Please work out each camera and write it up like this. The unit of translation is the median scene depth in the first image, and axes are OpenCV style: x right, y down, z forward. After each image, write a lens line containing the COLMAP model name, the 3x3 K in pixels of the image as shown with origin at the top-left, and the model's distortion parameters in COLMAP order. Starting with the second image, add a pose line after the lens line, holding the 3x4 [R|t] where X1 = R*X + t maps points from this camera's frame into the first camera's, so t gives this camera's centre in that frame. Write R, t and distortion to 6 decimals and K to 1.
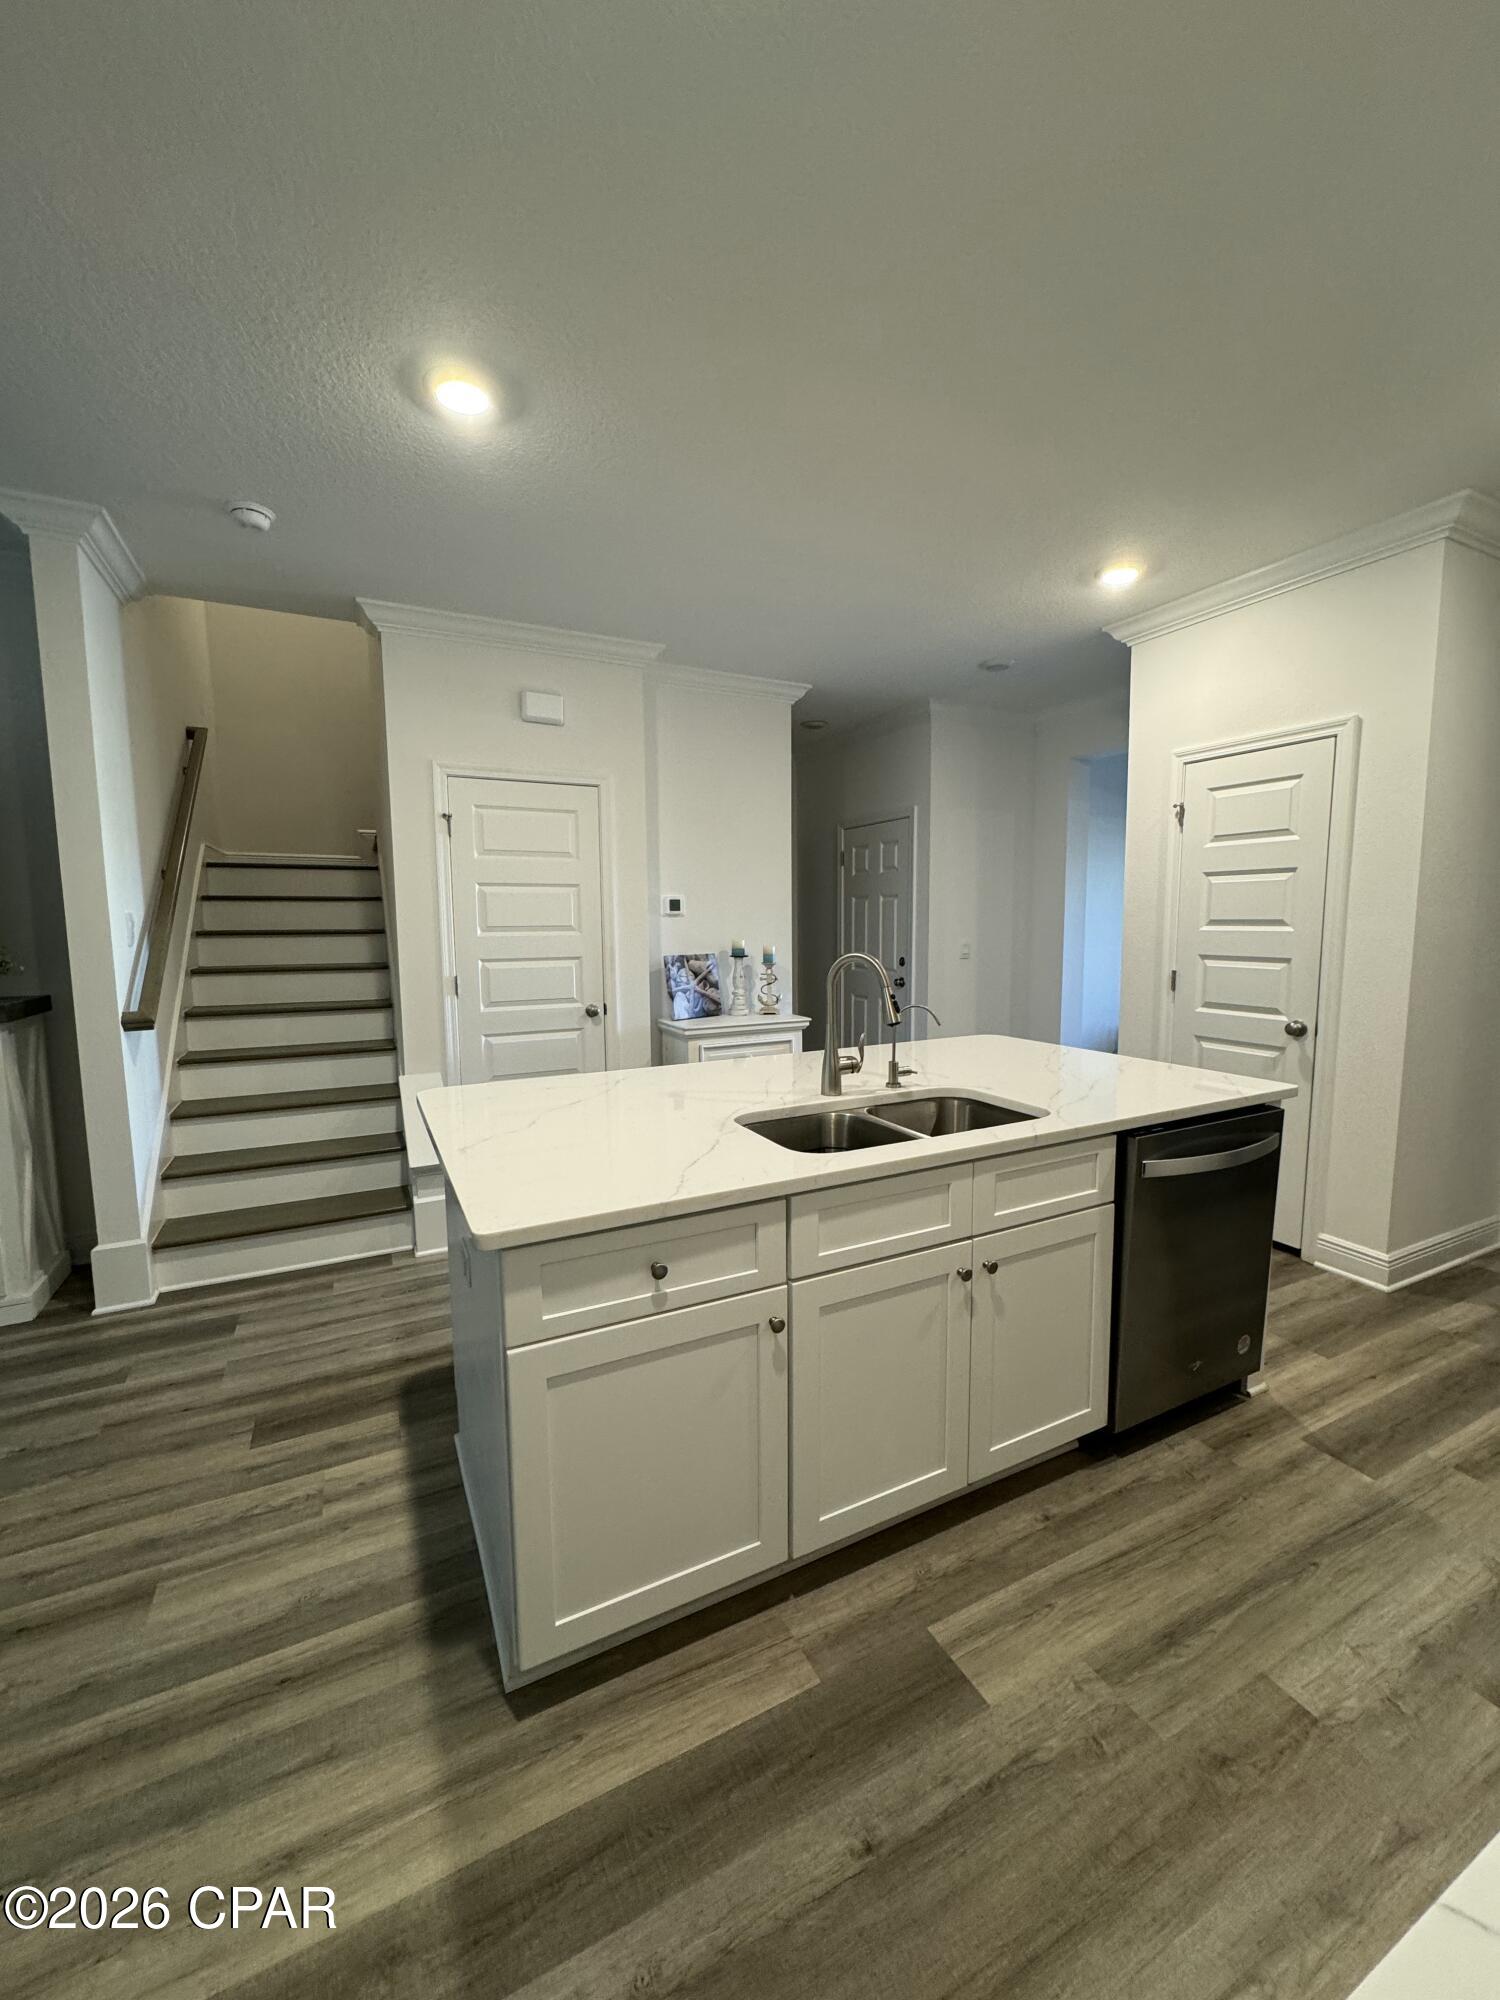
lens RADIAL K [[794.4, 0, 750.0], [0, 794.4, 1000.0], [0, 0, 1]] dist [-0.003441, -0.000082]
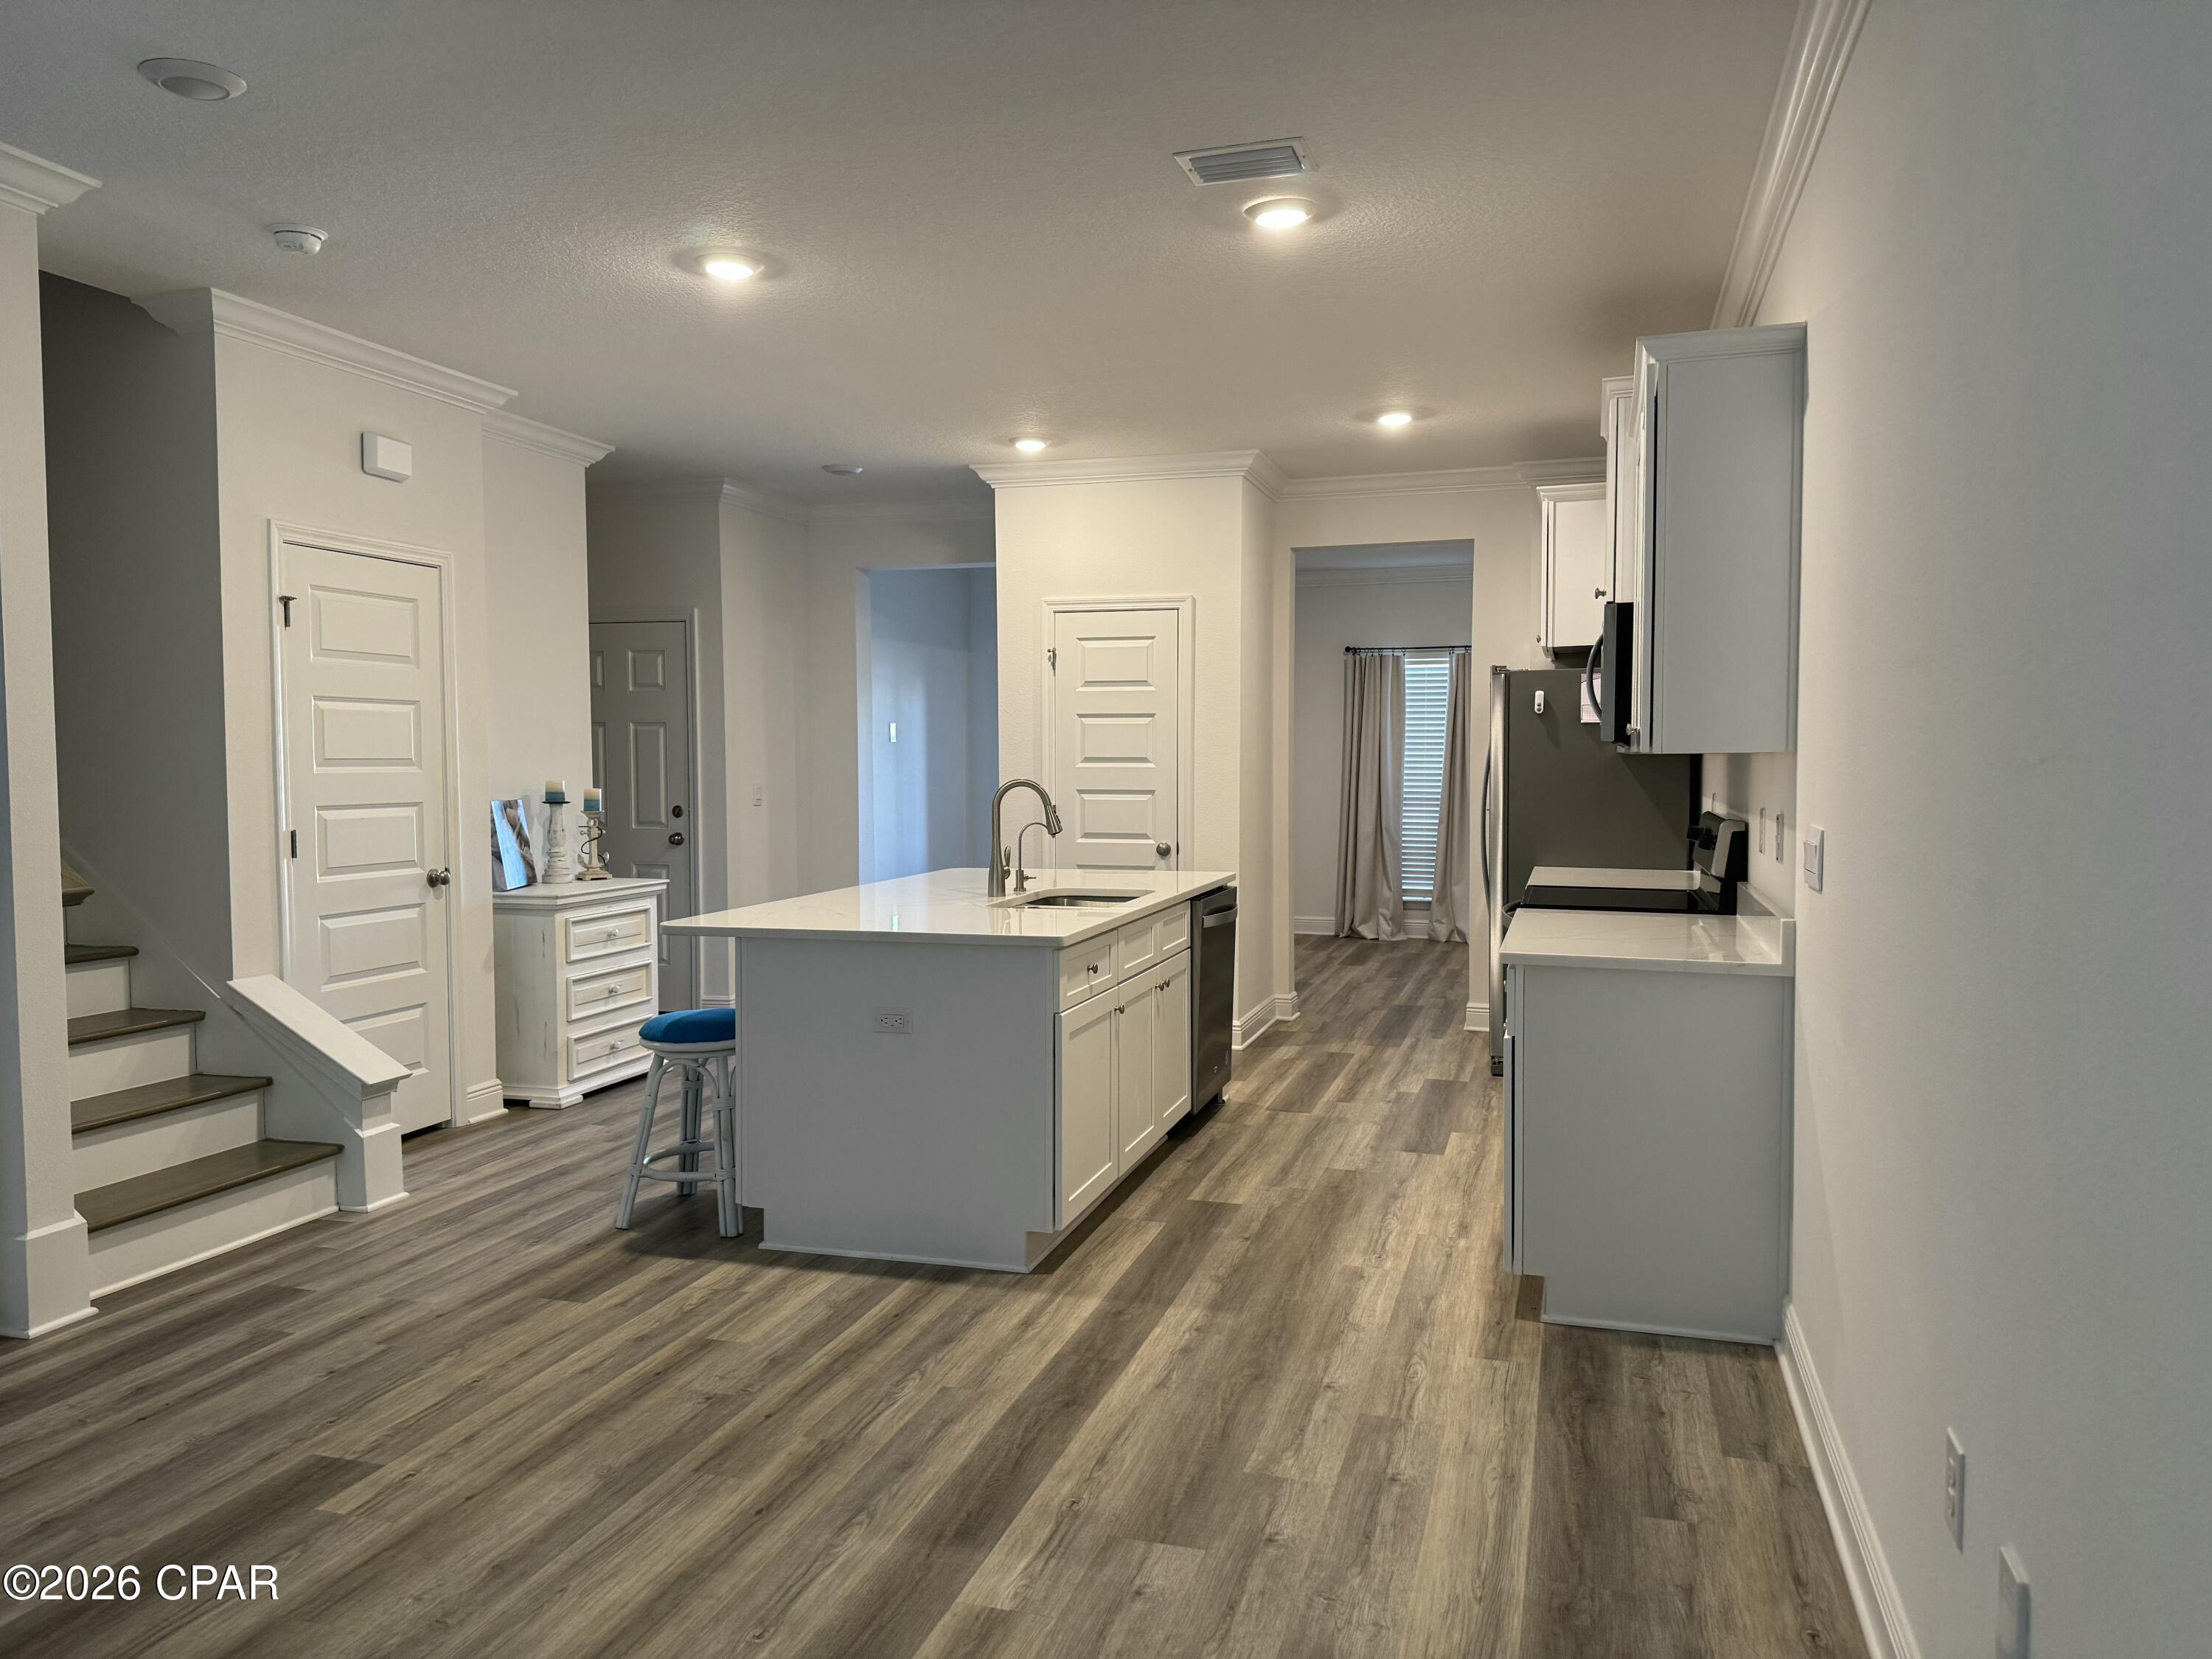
lens RADIAL K [[1550.9, 0, 1106.0], [0, 1550.9, 829.5], [0, 0, 1]] dist [0.069450, -0.061627]
pose [[0.686532, -0.026481, 0.726617, -1.338861], [0.068268, 0.997270, -0.028157, 0.084311], [-0.723887, 0.068935, 0.686466, -0.671440]]
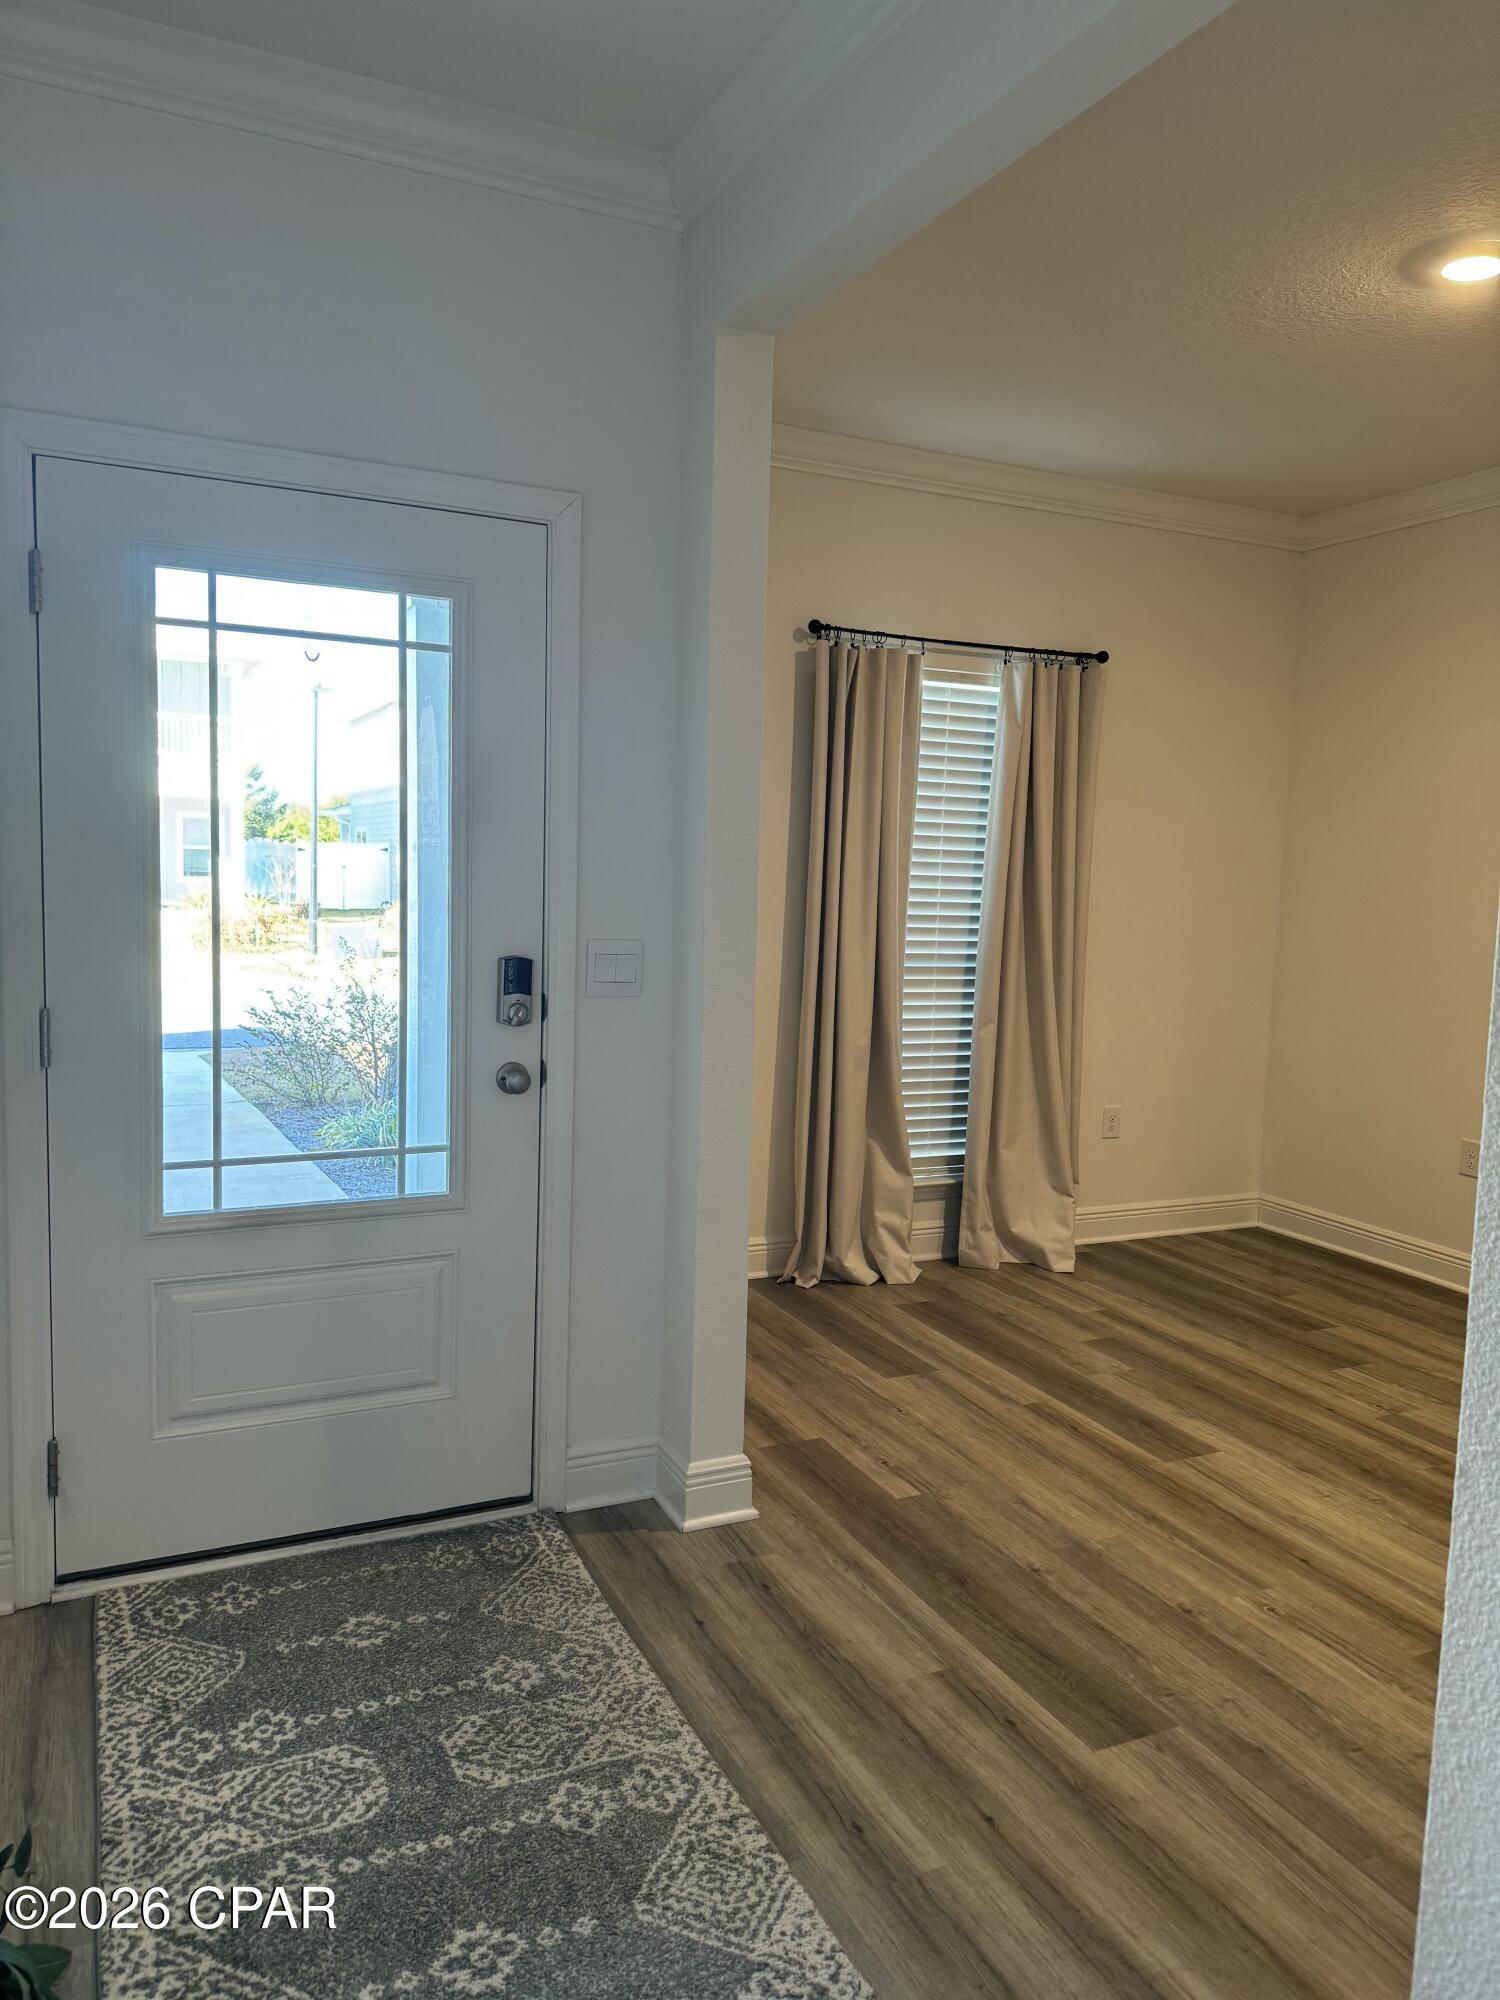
lens RADIAL K [[1402.3, 0, 750.0], [0, 1402.3, 1000.0], [0, 0, 1]] dist [0.069450, -0.061627]
pose [[0.020518, -0.083520, 0.996295, 0.720483], [0.069989, 0.994180, 0.081901, -0.215223], [-0.997337, 0.068050, 0.026244, 2.087101]]
